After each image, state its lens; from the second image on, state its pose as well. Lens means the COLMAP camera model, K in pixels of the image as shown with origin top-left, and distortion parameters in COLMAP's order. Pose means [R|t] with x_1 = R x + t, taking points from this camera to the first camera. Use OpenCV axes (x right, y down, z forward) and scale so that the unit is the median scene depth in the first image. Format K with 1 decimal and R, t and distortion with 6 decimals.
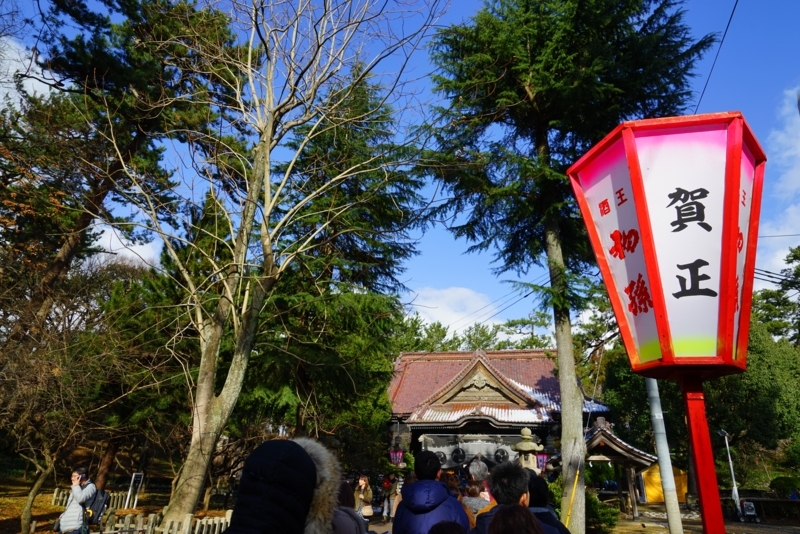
lens RADIAL K [[552.0, 0, 400.6], [0, 552.0, 266.4], [0, 0, 1]] dist [0.000285, 0.000025]
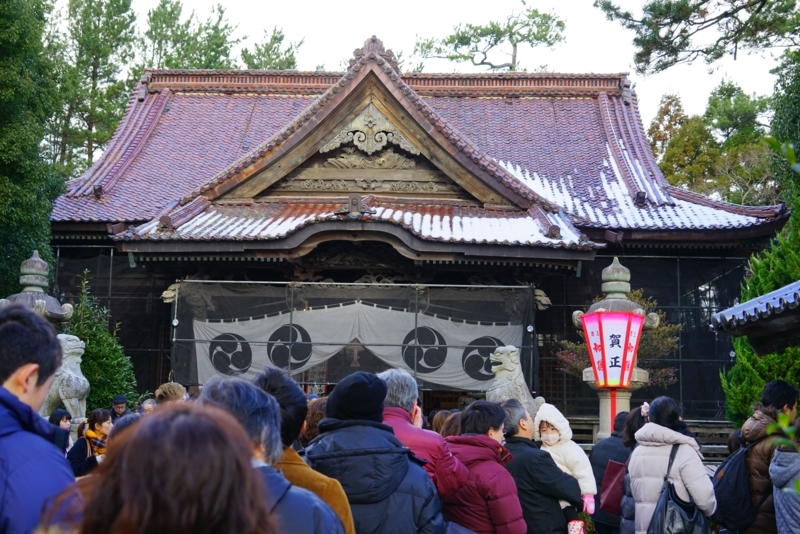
lens RADIAL K [[991.9, 0, 399.8], [0, 991.9, 267.1], [0, 0, 1]] dist [0.012767, 0.000000]
pose [[0.987451, 0.019109, 0.156768, 0.070333], [-0.052887, 0.975349, 0.214238, 0.158242], [-0.148809, -0.219840, 0.964119, 0.414760]]
